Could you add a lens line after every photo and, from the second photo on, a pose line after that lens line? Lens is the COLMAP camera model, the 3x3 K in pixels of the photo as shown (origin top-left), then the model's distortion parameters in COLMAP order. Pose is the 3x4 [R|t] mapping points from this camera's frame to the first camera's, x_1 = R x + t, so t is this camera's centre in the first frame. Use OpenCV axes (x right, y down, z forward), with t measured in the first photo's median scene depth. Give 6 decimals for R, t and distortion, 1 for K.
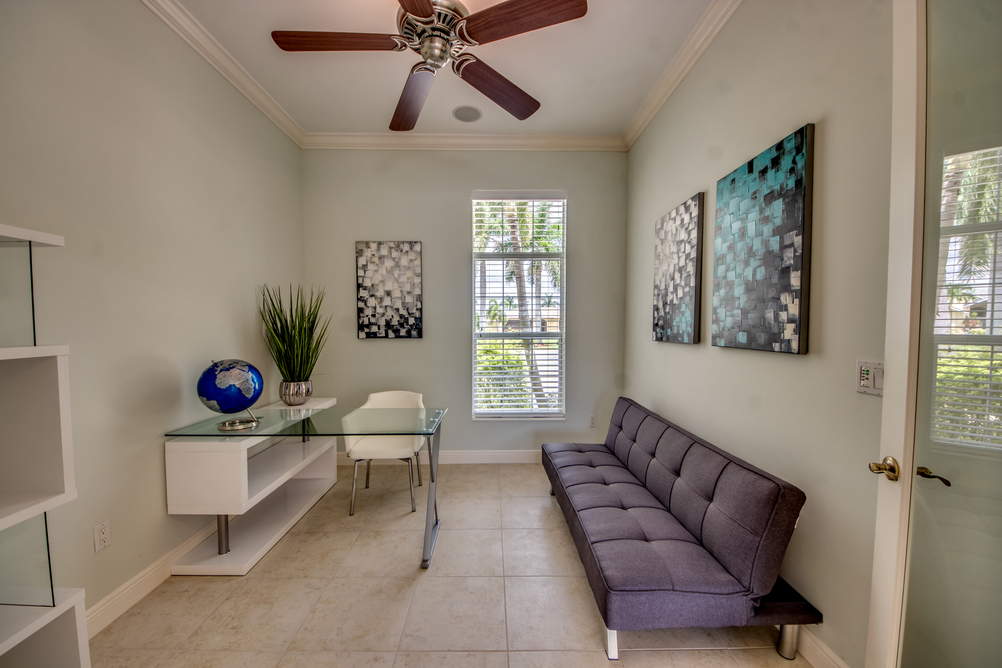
lens RADIAL K [[377.6, 0, 493.8], [0, 377.6, 326.7], [0, 0, 1]] dist [0.044931, -0.025375]
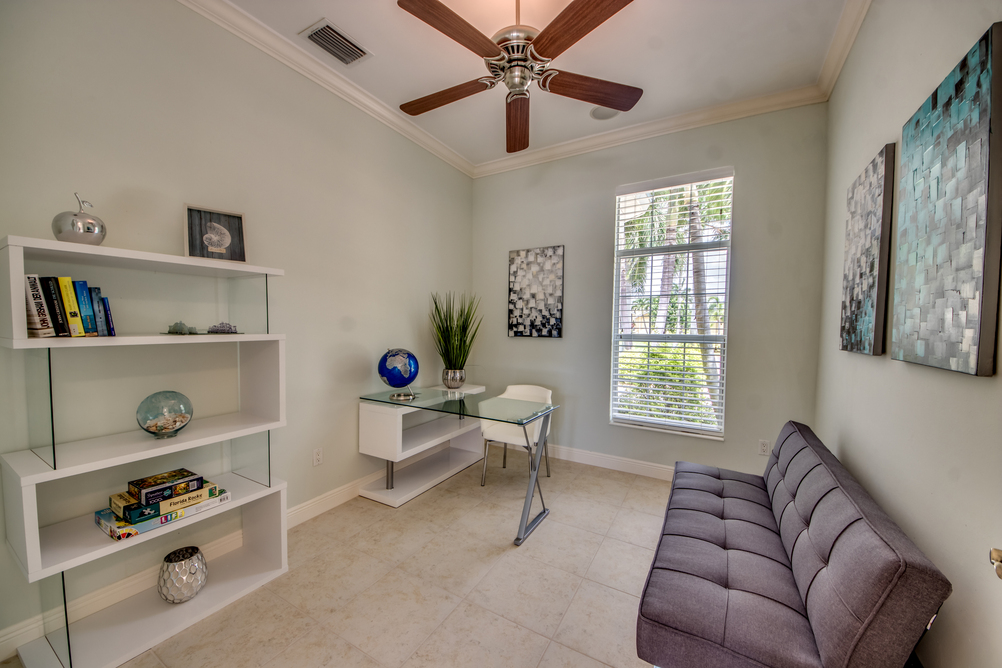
lens RADIAL K [[378.7, 0, 500.7], [0, 378.7, 325.2], [0, 0, 1]] dist [0.039425, -0.019134]
pose [[0.860760, 0.011927, -0.508871, 0.256118], [-0.014710, 0.999891, -0.001447, -0.000611], [0.508798, 0.008731, 0.860842, 0.016181]]
